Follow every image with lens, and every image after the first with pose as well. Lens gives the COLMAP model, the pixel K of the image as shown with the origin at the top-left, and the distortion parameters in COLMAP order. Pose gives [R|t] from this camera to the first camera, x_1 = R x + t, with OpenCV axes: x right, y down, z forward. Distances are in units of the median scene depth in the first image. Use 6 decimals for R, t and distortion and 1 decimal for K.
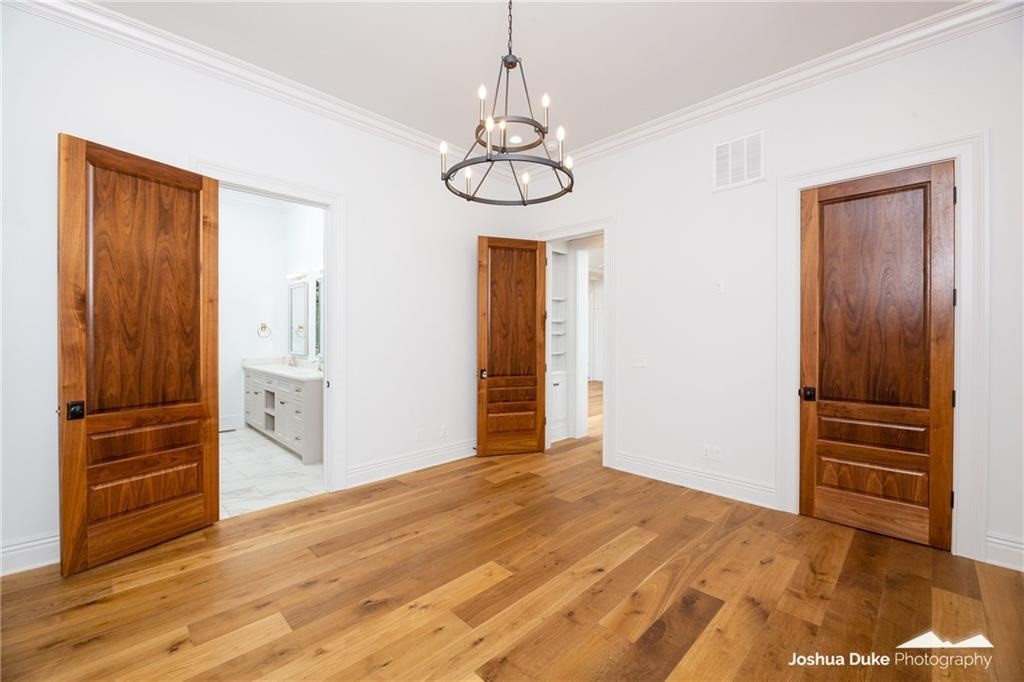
lens RADIAL K [[424.3, 0, 512.7], [0, 424.3, 339.5], [0, 0, 1]] dist [-0.007092, -0.001567]
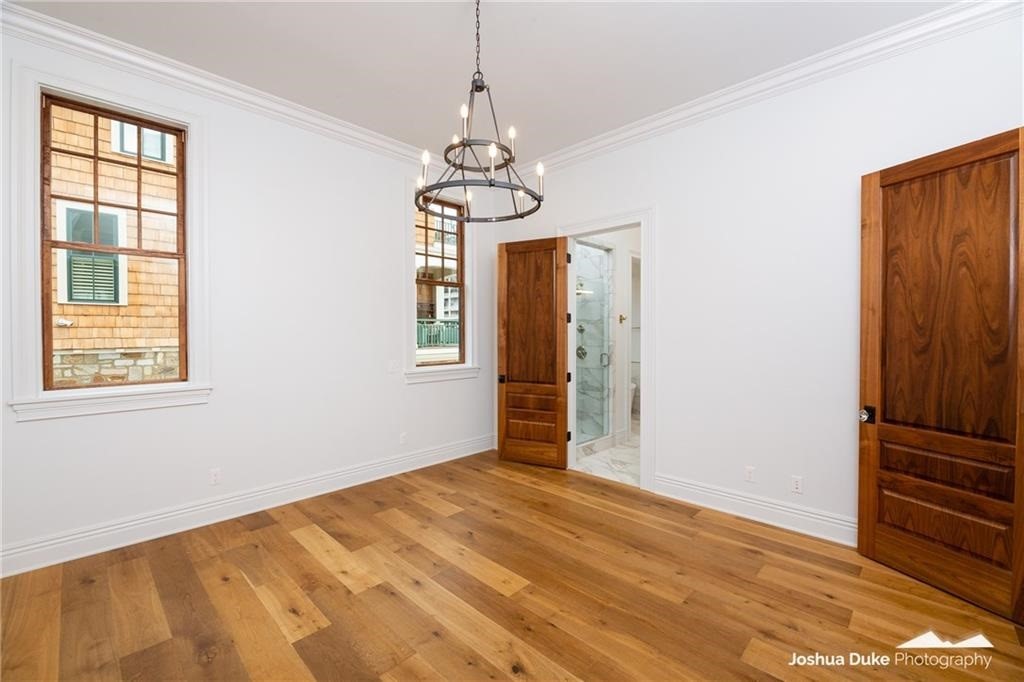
lens RADIAL K [[424.3, 0, 512.9], [0, 424.3, 336.4], [0, 0, 1]] dist [-0.007092, -0.001567]
pose [[0.005187, 0.008853, -0.999947, 0.806930], [-0.004408, 0.999951, 0.008830, -0.043501], [0.999977, 0.004362, 0.005226, 0.838822]]
